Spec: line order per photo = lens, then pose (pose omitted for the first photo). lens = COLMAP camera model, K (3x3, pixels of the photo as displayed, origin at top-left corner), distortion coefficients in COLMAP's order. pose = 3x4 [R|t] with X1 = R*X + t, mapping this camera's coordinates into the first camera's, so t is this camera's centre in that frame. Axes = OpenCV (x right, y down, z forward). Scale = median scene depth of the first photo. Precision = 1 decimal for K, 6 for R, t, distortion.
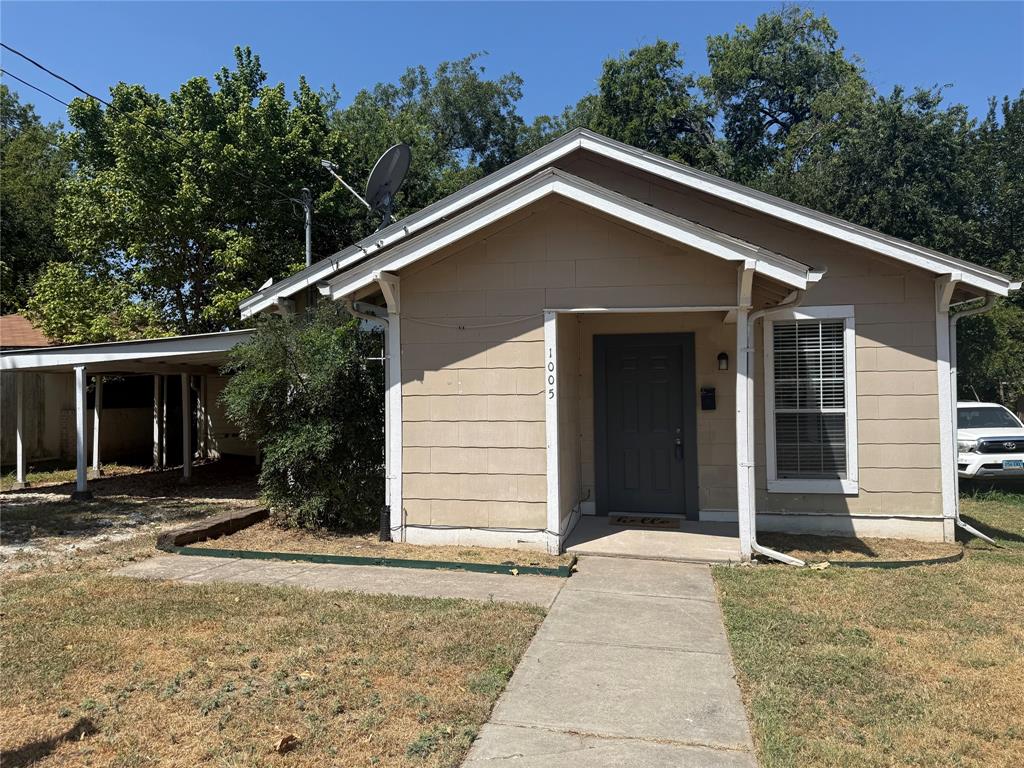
lens RADIAL K [[721.5, 0, 512.0], [0, 721.5, 384.0], [0, 0, 1]] dist [0.002807, -0.002412]
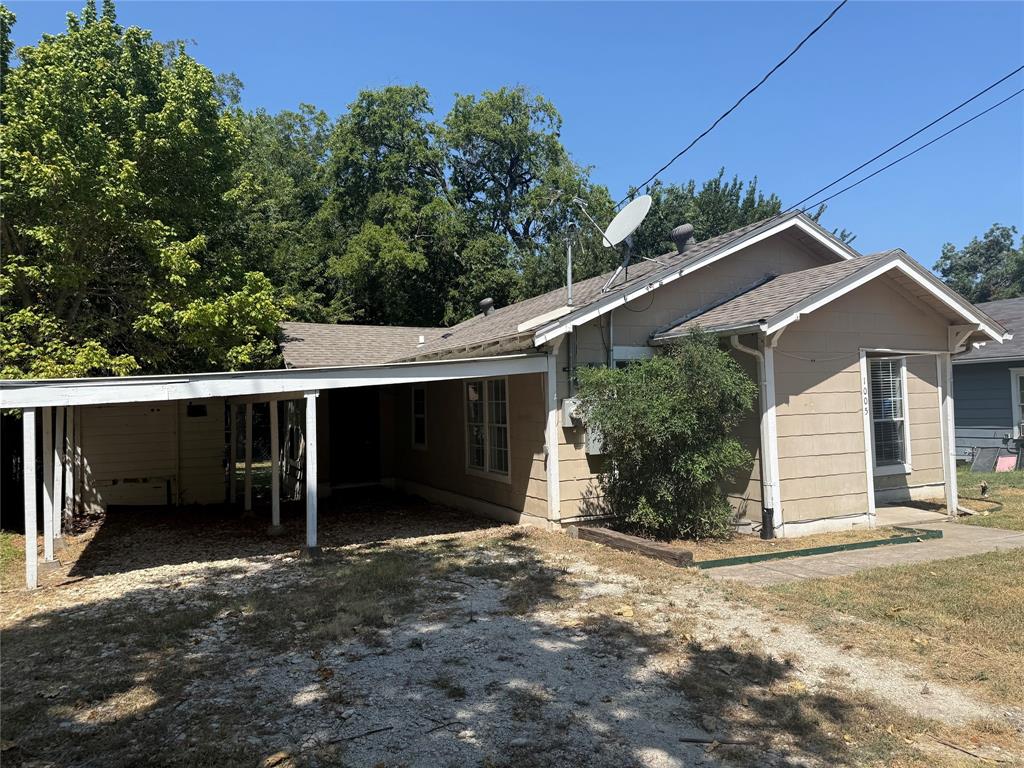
lens RADIAL K [[721.5, 0, 512.0], [0, 721.5, 384.0], [0, 0, 1]] dist [0.002807, -0.002412]
pose [[0.792596, 0.001651, 0.609745, -1.145616], [0.018549, 0.999468, -0.026818, -0.011875], [-0.609465, 0.032566, 0.792144, 0.288333]]
